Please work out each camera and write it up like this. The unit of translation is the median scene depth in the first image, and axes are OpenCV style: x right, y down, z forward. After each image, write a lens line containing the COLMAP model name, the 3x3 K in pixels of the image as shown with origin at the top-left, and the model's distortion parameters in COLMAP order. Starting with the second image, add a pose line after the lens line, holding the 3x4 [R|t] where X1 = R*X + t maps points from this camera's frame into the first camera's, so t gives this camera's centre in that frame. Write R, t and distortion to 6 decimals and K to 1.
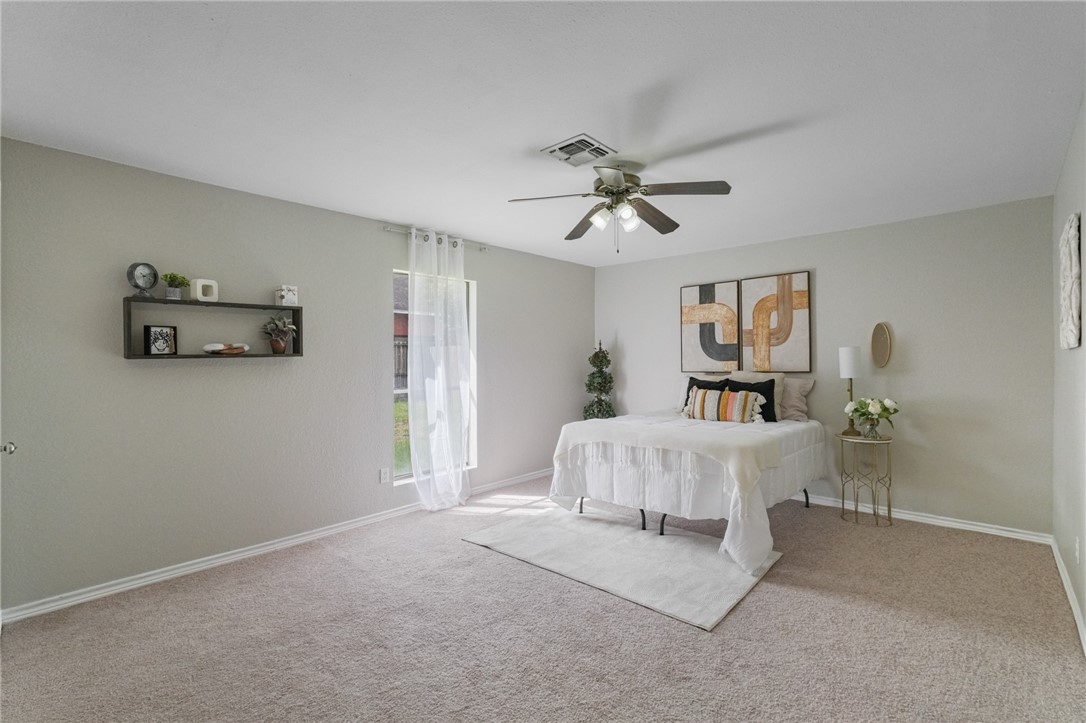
lens RADIAL K [[483.5, 0, 544.7], [0, 483.5, 361.8], [0, 0, 1]] dist [0.000744, -0.000166]
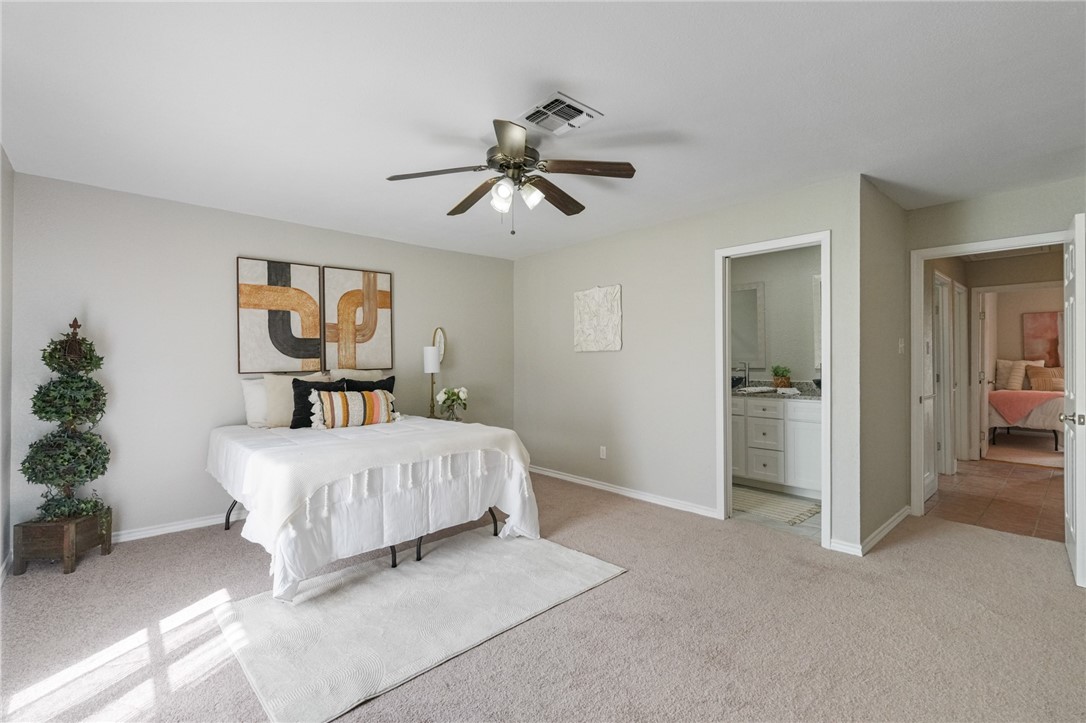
lens RADIAL K [[483.5, 0, 546.9], [0, 483.5, 358.2], [0, 0, 1]] dist [0.000744, -0.000166]
pose [[0.083300, 0.003618, 0.996518, -0.466676], [0.005024, 0.999979, -0.004050, 0.003970], [-0.996512, 0.005344, 0.083281, 0.551055]]
